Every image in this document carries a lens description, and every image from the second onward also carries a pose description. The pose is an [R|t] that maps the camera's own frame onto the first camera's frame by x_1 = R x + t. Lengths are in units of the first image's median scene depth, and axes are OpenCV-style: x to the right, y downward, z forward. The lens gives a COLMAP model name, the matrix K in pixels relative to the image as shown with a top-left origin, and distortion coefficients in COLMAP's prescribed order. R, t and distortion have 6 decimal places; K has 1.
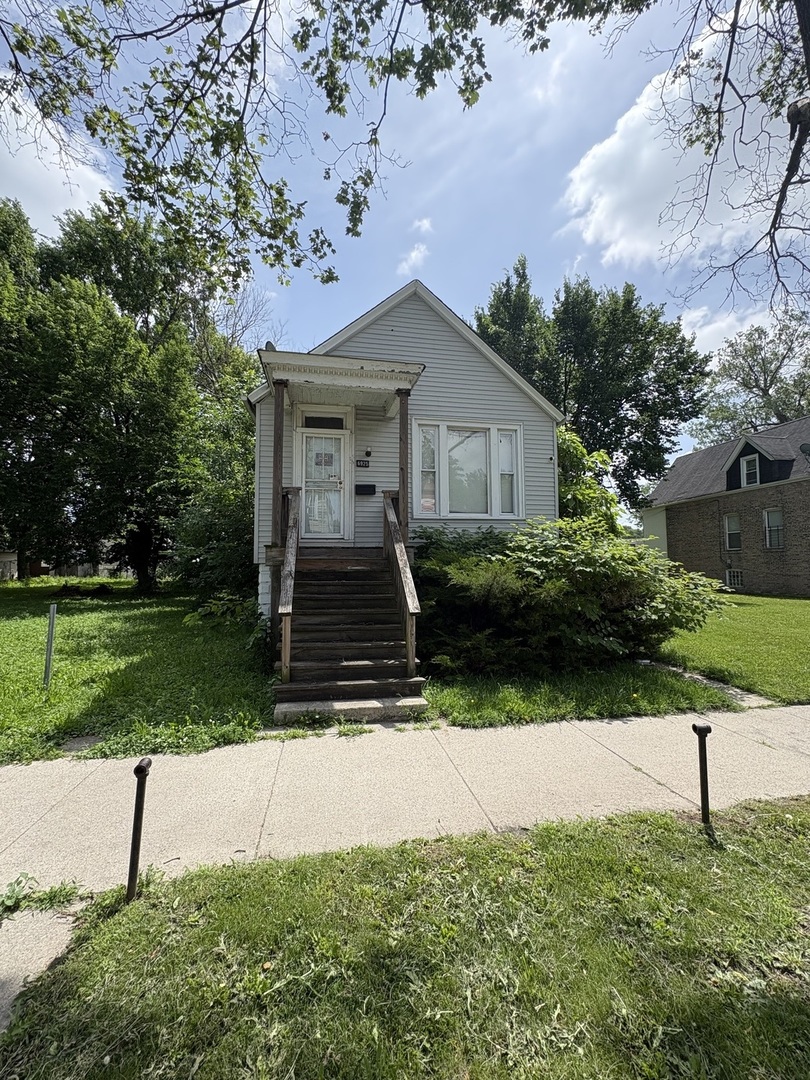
lens RADIAL K [[433.1, 0, 403.8], [0, 433.1, 541.4], [0, 0, 1]] dist [-0.011057, 0.006287]
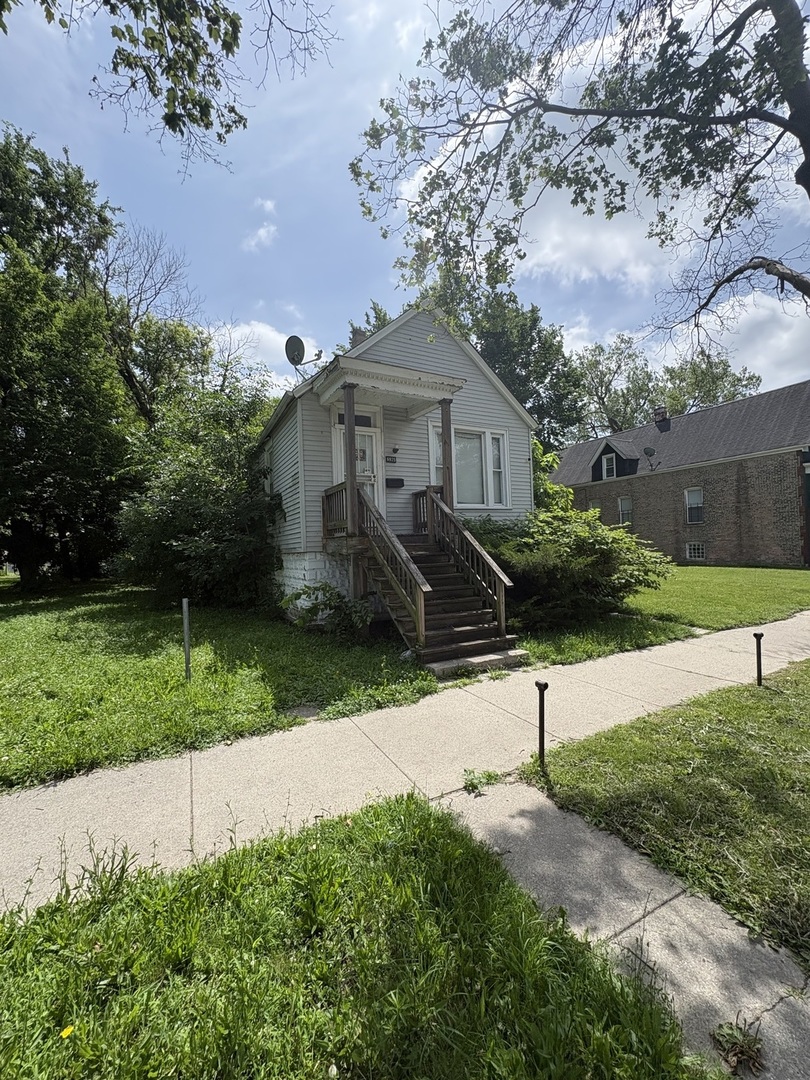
lens RADIAL K [[433.1, 0, 403.8], [0, 433.1, 541.4], [0, 0, 1]] dist [-0.011057, 0.006287]
pose [[0.952915, -0.025167, 0.302192, -0.501260], [0.012906, 0.999013, 0.042503, -0.019368], [-0.302964, -0.036601, 0.952299, -0.098485]]
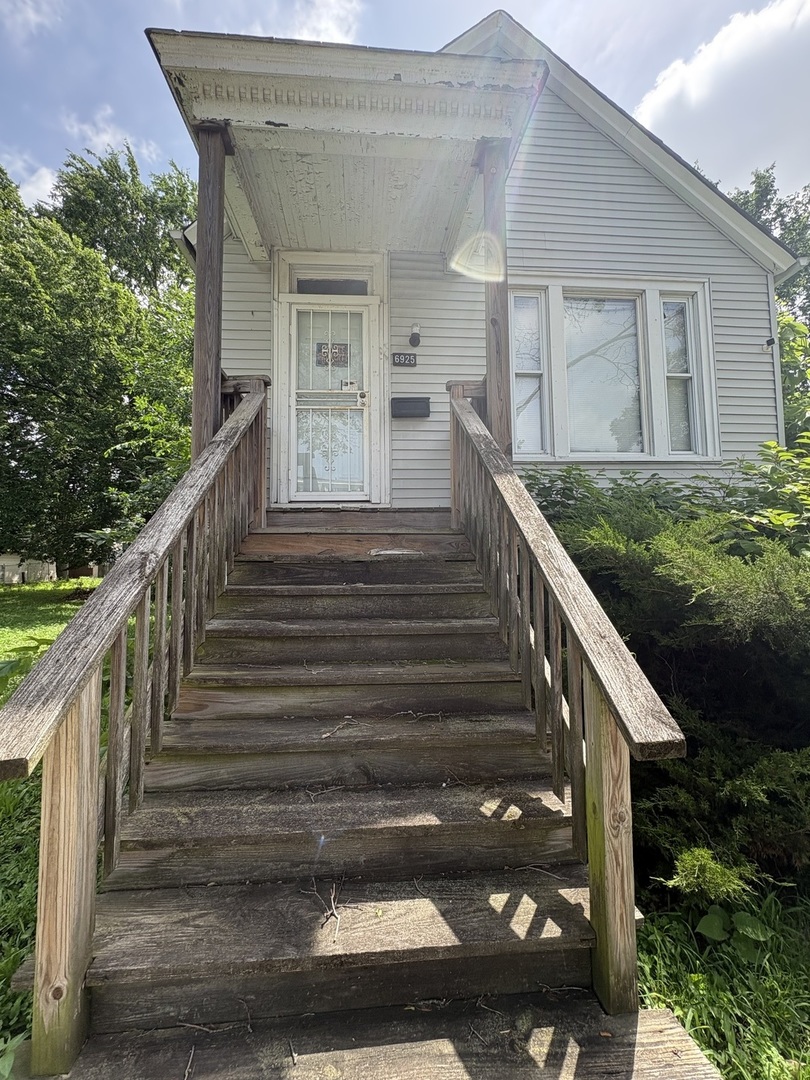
lens RADIAL K [[433.1, 0, 403.8], [0, 433.1, 541.4], [0, 0, 1]] dist [-0.011057, 0.006287]
pose [[0.994186, -0.016228, -0.106448, -0.053669], [0.016263, 0.999868, -0.000543, 0.051282], [0.106443, -0.001191, 0.994318, 0.590456]]
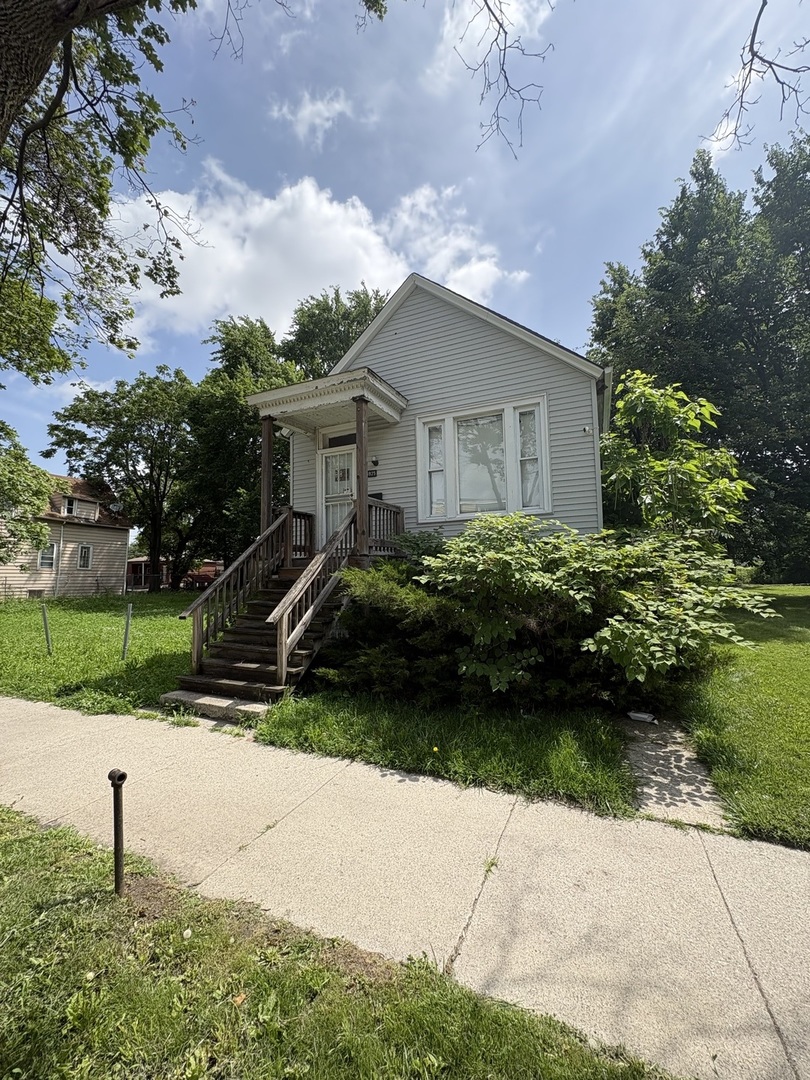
lens RADIAL K [[433.1, 0, 403.8], [0, 433.1, 541.4], [0, 0, 1]] dist [-0.011057, 0.006287]
pose [[0.817787, -0.053385, -0.573040, 0.671534], [0.048813, 0.998535, -0.023362, 0.008858], [0.573447, -0.008867, 0.819194, 0.257059]]
